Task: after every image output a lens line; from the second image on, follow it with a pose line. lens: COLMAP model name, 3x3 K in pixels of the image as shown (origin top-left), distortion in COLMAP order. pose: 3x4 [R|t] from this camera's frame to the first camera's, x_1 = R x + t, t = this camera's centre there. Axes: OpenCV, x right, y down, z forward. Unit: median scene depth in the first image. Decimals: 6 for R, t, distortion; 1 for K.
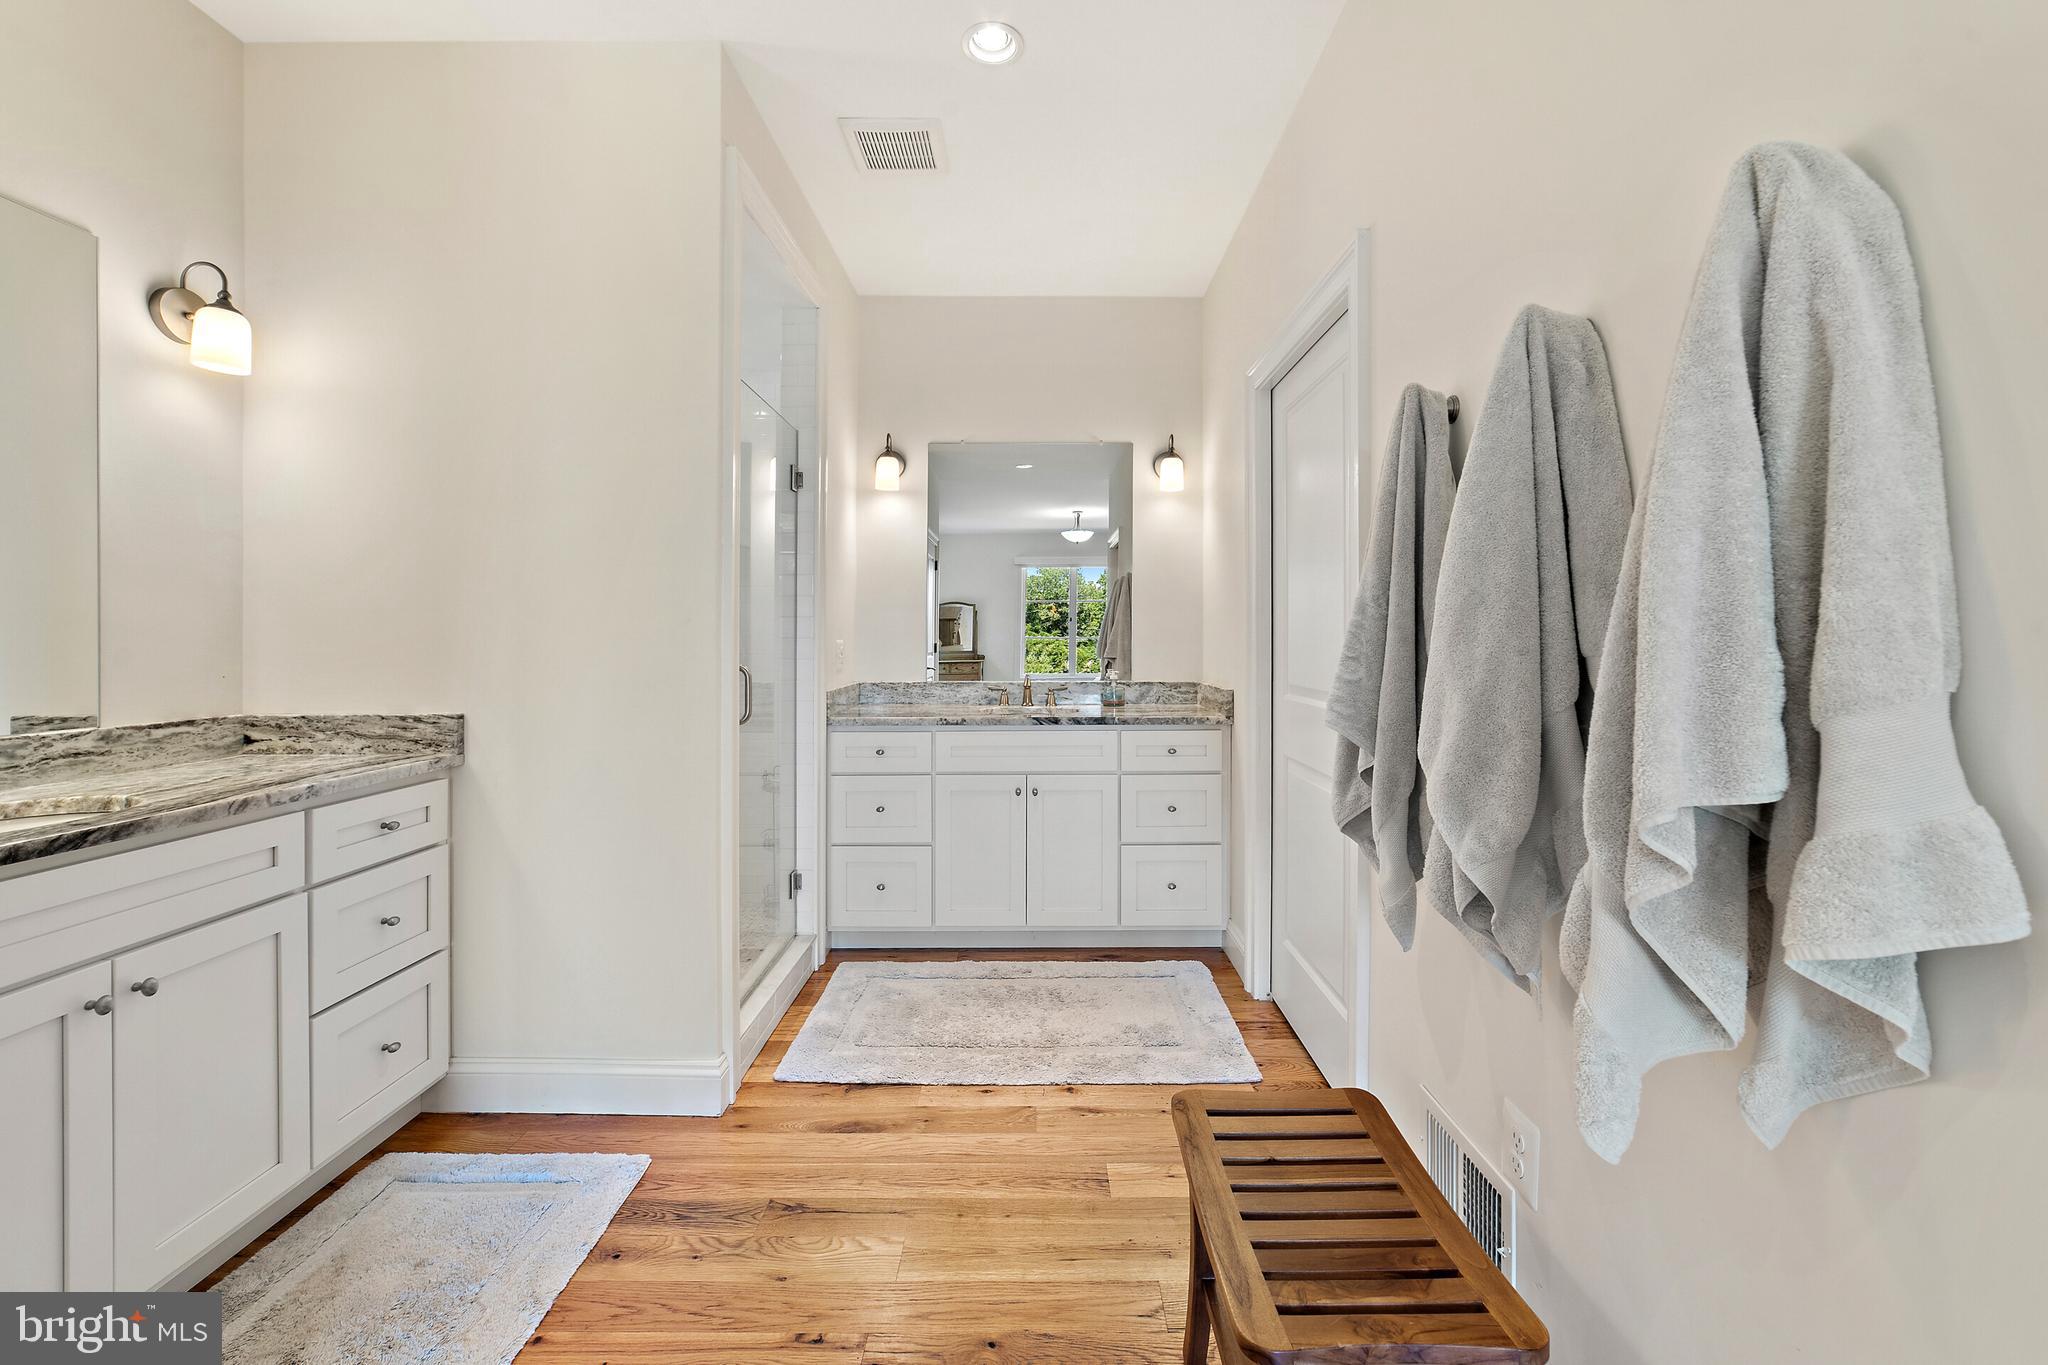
lens RADIAL K [[802.9, 0, 1007.0], [0, 802.9, 640.7], [0, 0, 1]] dist [-0.020987, 0.005936]
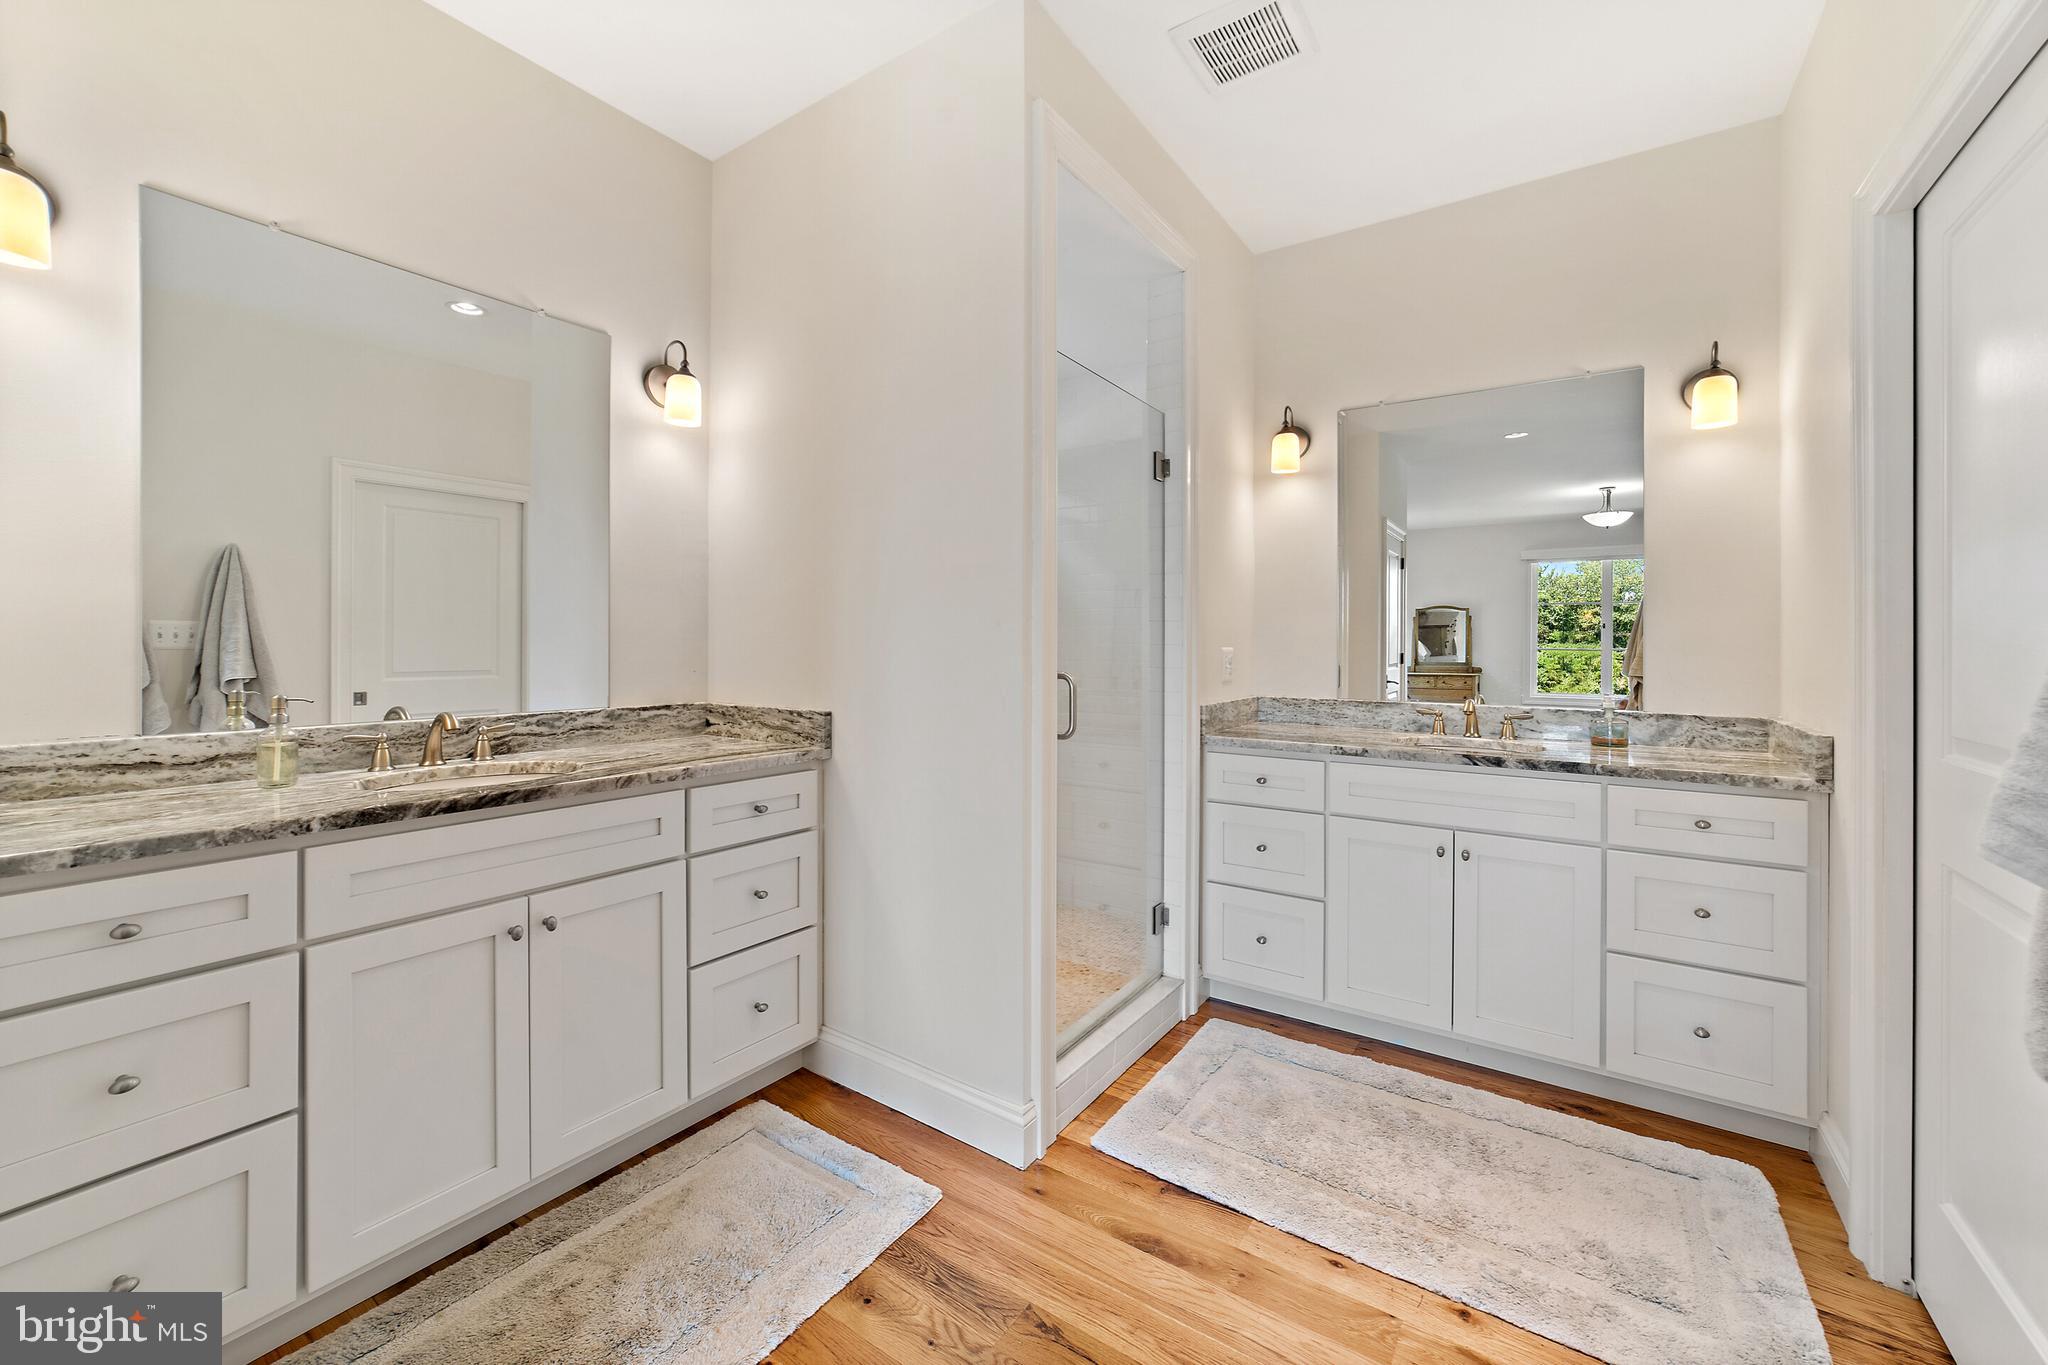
lens RADIAL K [[802.9, 0, 1007.0], [0, 802.9, 640.7], [0, 0, 1]] dist [-0.020987, 0.005936]
pose [[0.839574, 0.006189, -0.543211, 0.104824], [-0.011358, 0.999917, -0.006161, -0.000506], [0.543127, 0.011342, 0.839574, 0.202188]]
